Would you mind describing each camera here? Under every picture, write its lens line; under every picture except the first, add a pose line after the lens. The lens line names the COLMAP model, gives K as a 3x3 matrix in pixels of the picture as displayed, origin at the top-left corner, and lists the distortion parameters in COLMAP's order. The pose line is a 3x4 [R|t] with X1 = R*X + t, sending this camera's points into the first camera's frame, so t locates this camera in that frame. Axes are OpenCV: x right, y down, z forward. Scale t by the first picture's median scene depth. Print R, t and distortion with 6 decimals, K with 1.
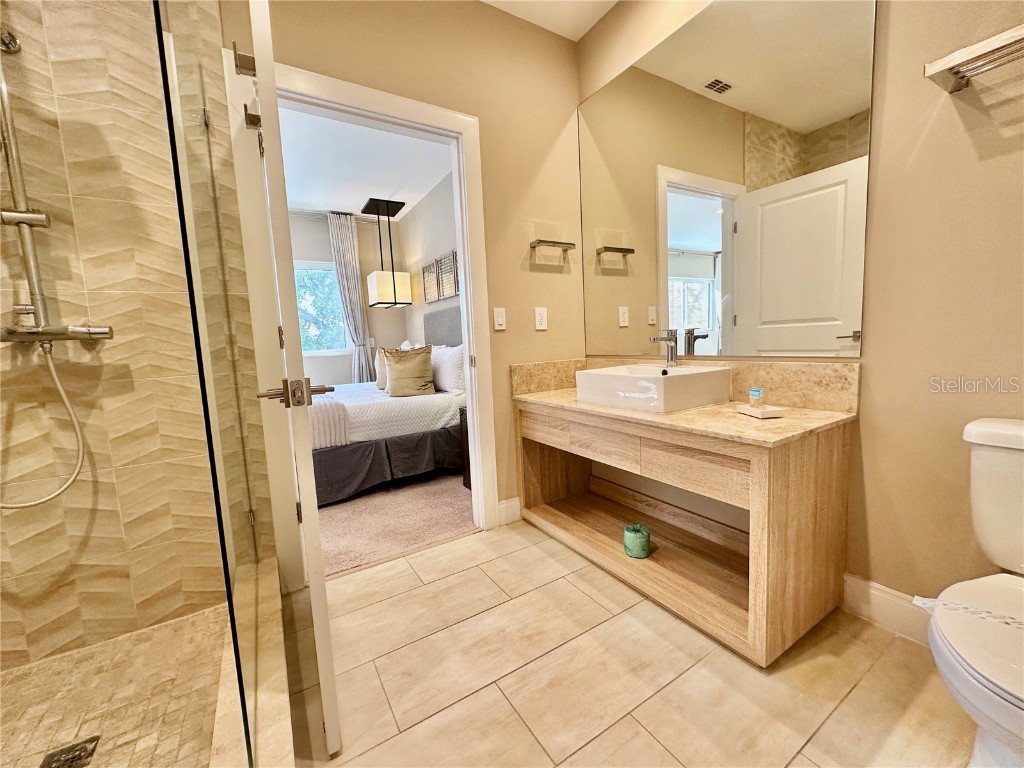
lens RADIAL K [[407.1, 0, 514.6], [0, 407.1, 386.4], [0, 0, 1]] dist [0.002800, -0.000132]
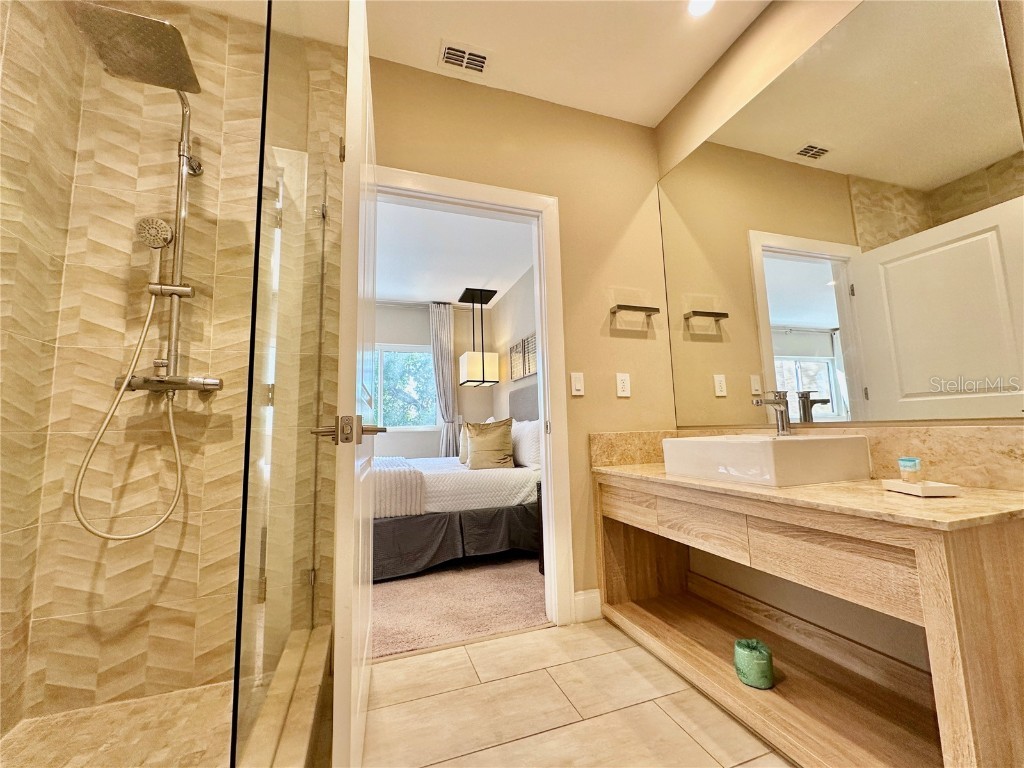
lens RADIAL K [[410.8, 0, 512.0], [0, 410.8, 384.0], [0, 0, 1]] dist [0.000205, 0.000636]
pose [[0.975547, -0.005221, -0.219728, 0.027825], [-0.040676, 0.978160, -0.203837, 0.039961], [0.215993, 0.207790, 0.954028, 0.054996]]
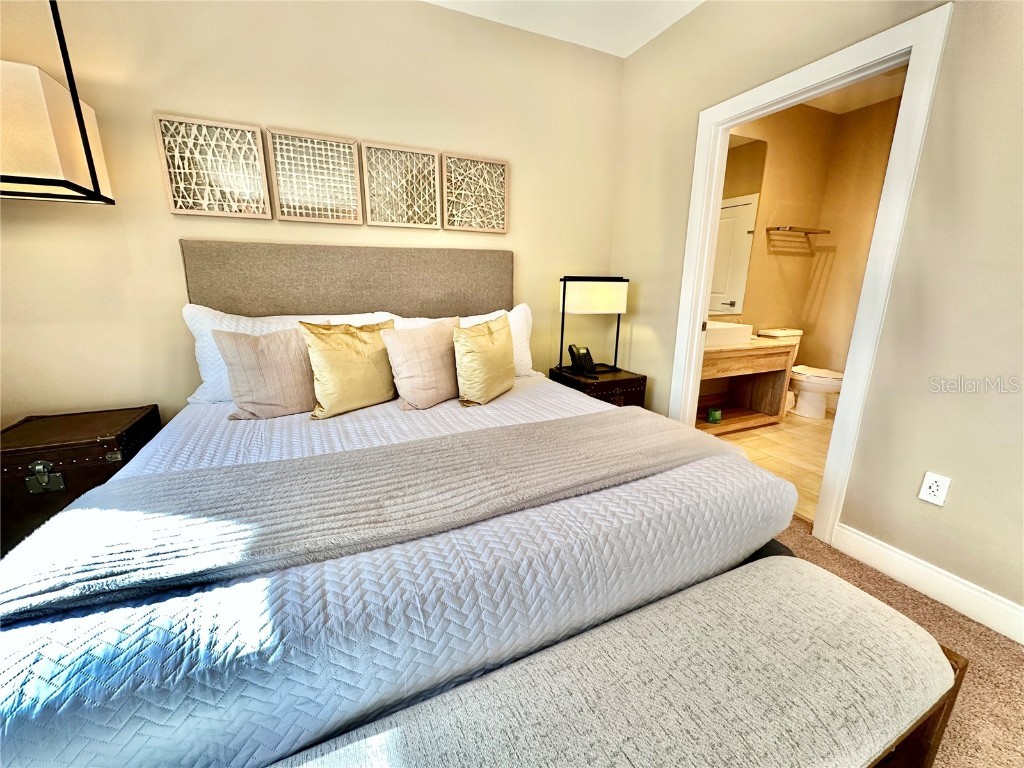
lens RADIAL K [[410.8, 0, 512.0], [0, 410.8, 384.0], [0, 0, 1]] dist [0.000205, 0.000636]
pose [[0.126293, -0.200081, 0.971606, -1.919691], [0.092960, 0.977525, 0.189216, -0.252585], [-0.987628, 0.066424, 0.142054, 1.911702]]
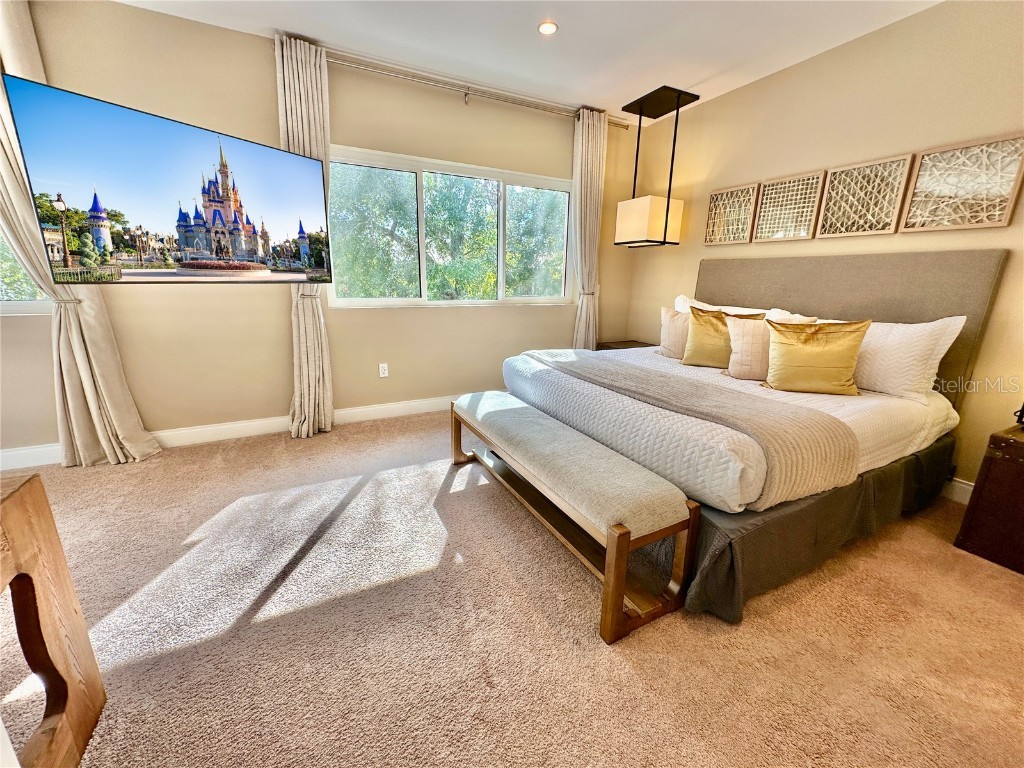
lens RADIAL K [[410.8, 0, 512.0], [0, 410.8, 384.0], [0, 0, 1]] dist [0.000205, 0.000636]
pose [[0.994709, 0.082579, -0.061116, -1.563870], [-0.072571, 0.985873, 0.150955, -0.130255], [0.072718, -0.145721, 0.986650, 0.616112]]
